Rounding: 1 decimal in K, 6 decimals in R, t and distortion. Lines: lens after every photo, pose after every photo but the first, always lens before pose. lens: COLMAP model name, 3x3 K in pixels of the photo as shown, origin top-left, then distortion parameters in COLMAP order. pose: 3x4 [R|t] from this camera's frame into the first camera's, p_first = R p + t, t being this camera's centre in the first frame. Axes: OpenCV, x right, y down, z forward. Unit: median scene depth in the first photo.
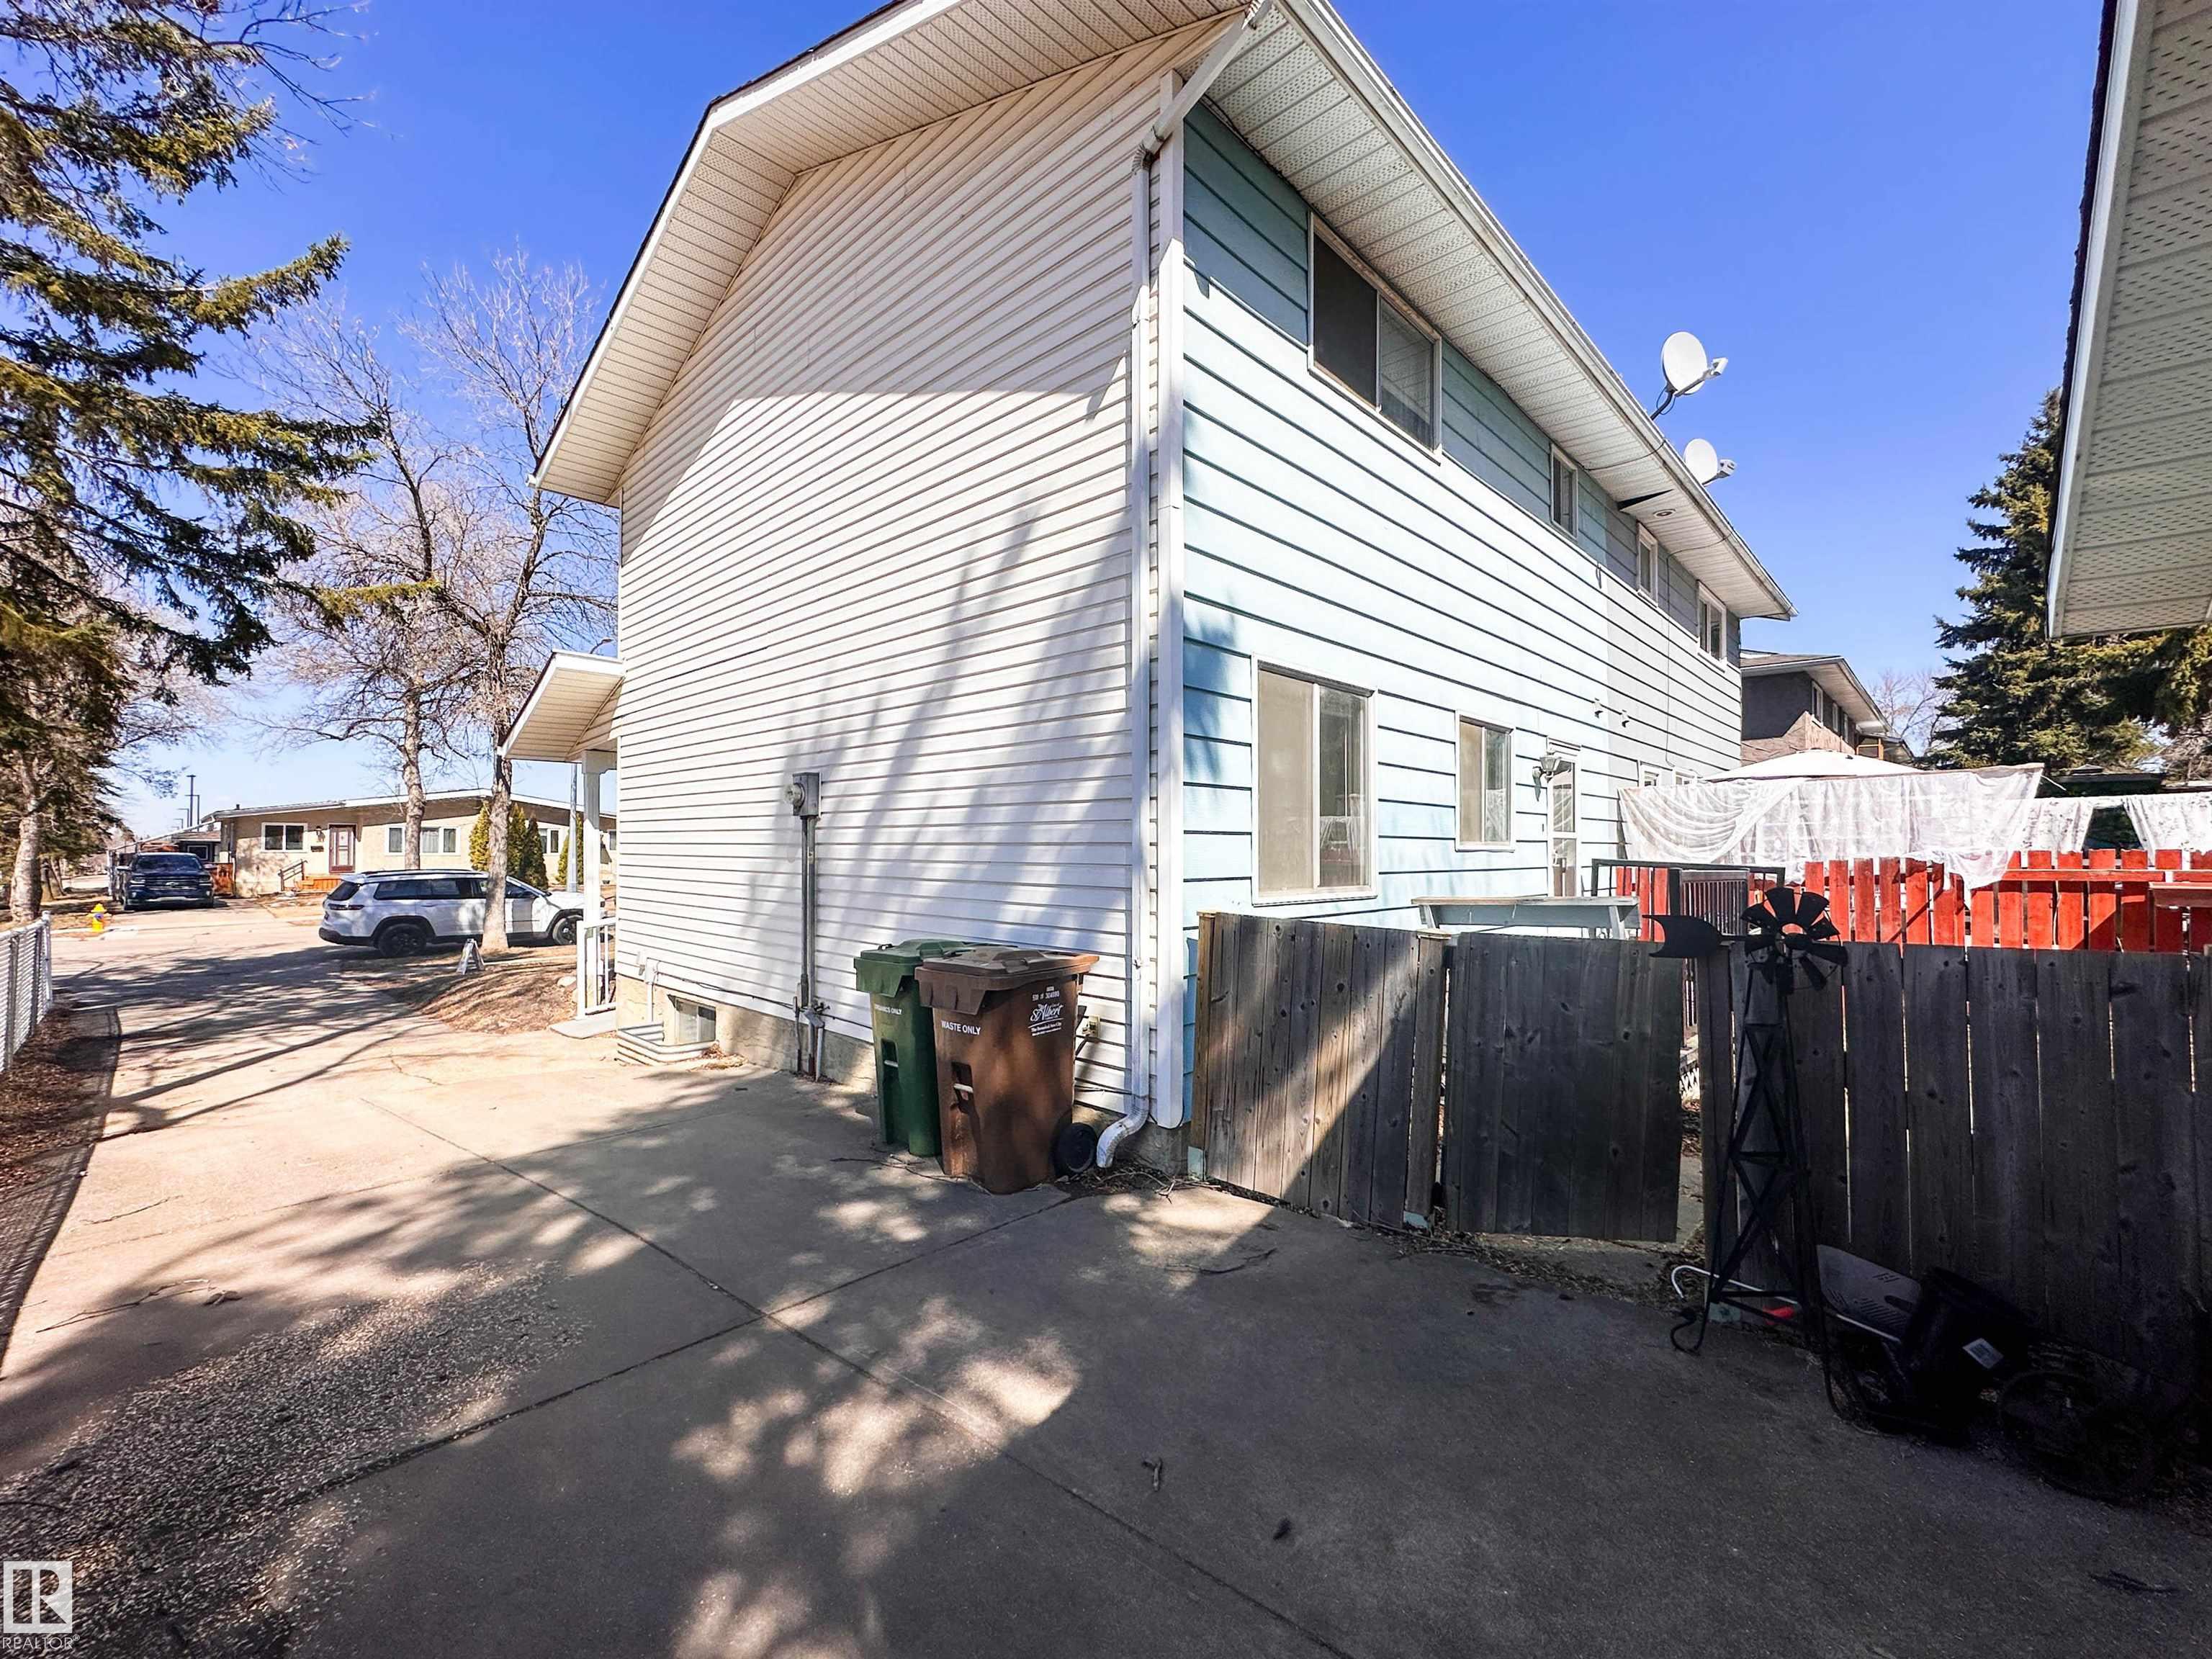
lens RADIAL K [[903.3, 0, 1104.4], [0, 903.3, 833.7], [0, 0, 1]] dist [0.001417, 0.000365]
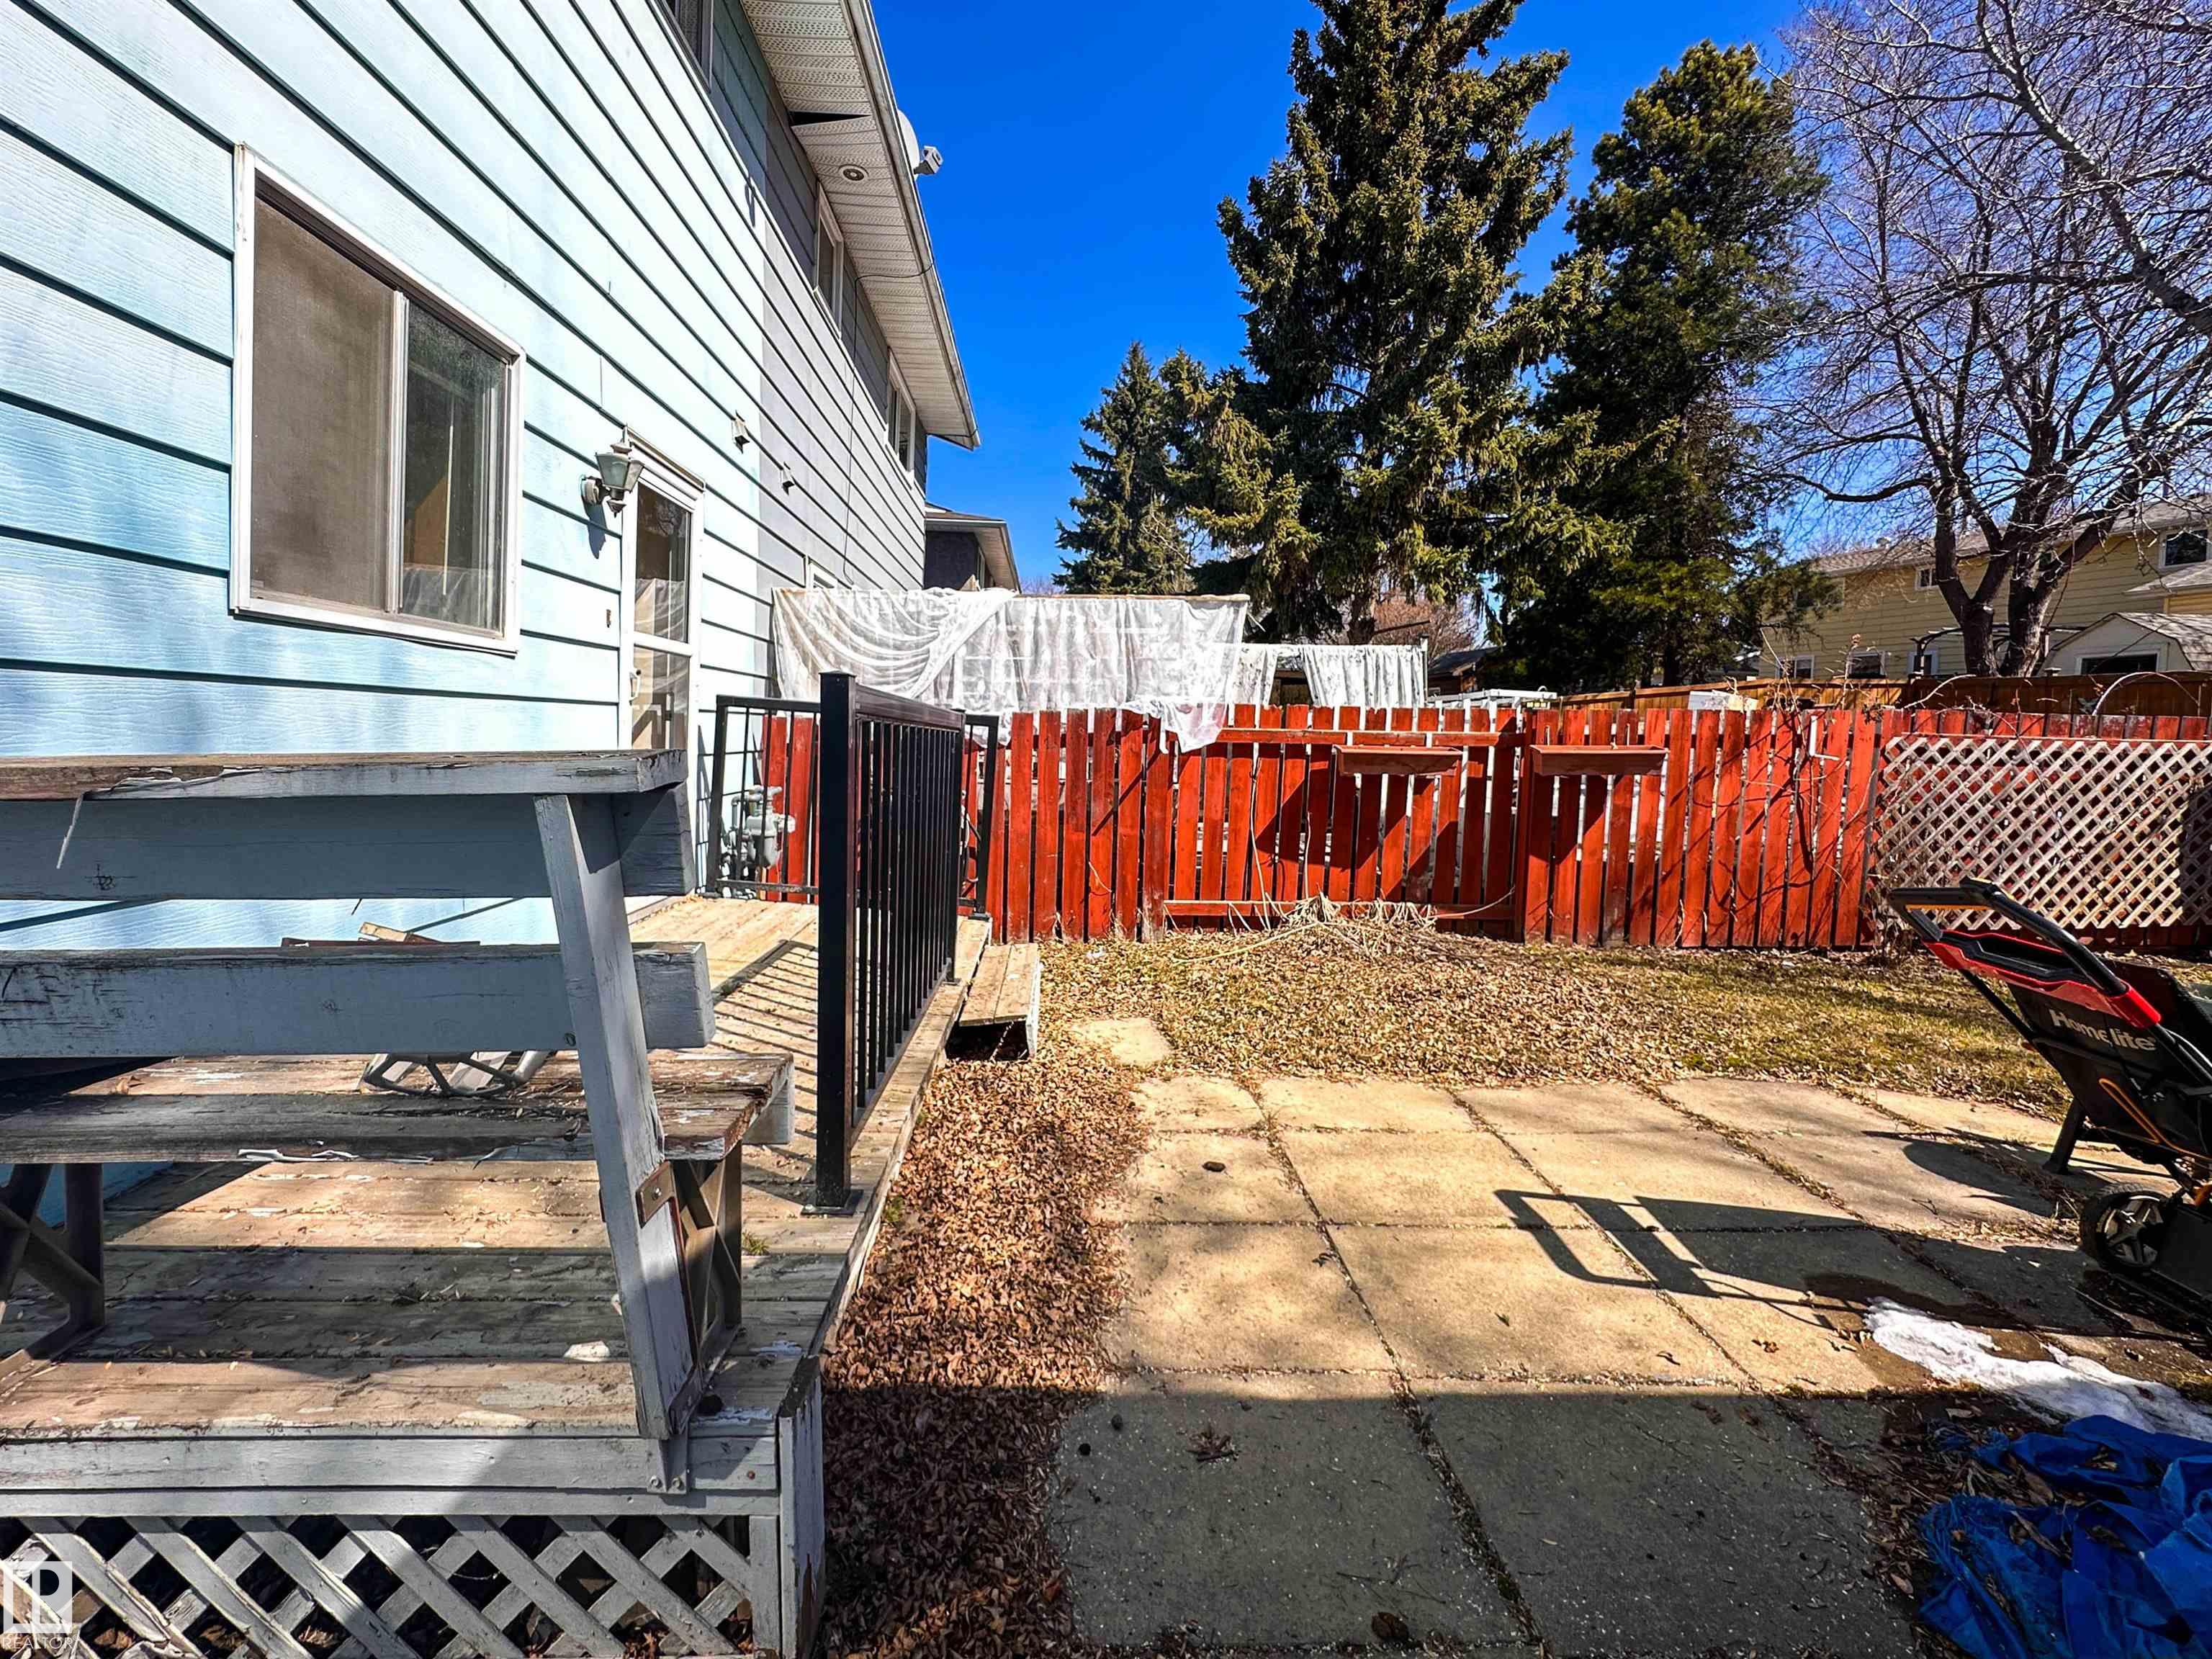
lens RADIAL K [[963.8, 0, 1035.0], [0, 963.8, 762.2], [0, 0, 1]] dist [0.000028, -0.000065]
pose [[0.731532, -0.000978, 0.681807, 0.330656], [-0.041582, 0.998073, 0.046047, 0.038842], [-0.680538, -0.062036, 0.730082, 0.517417]]
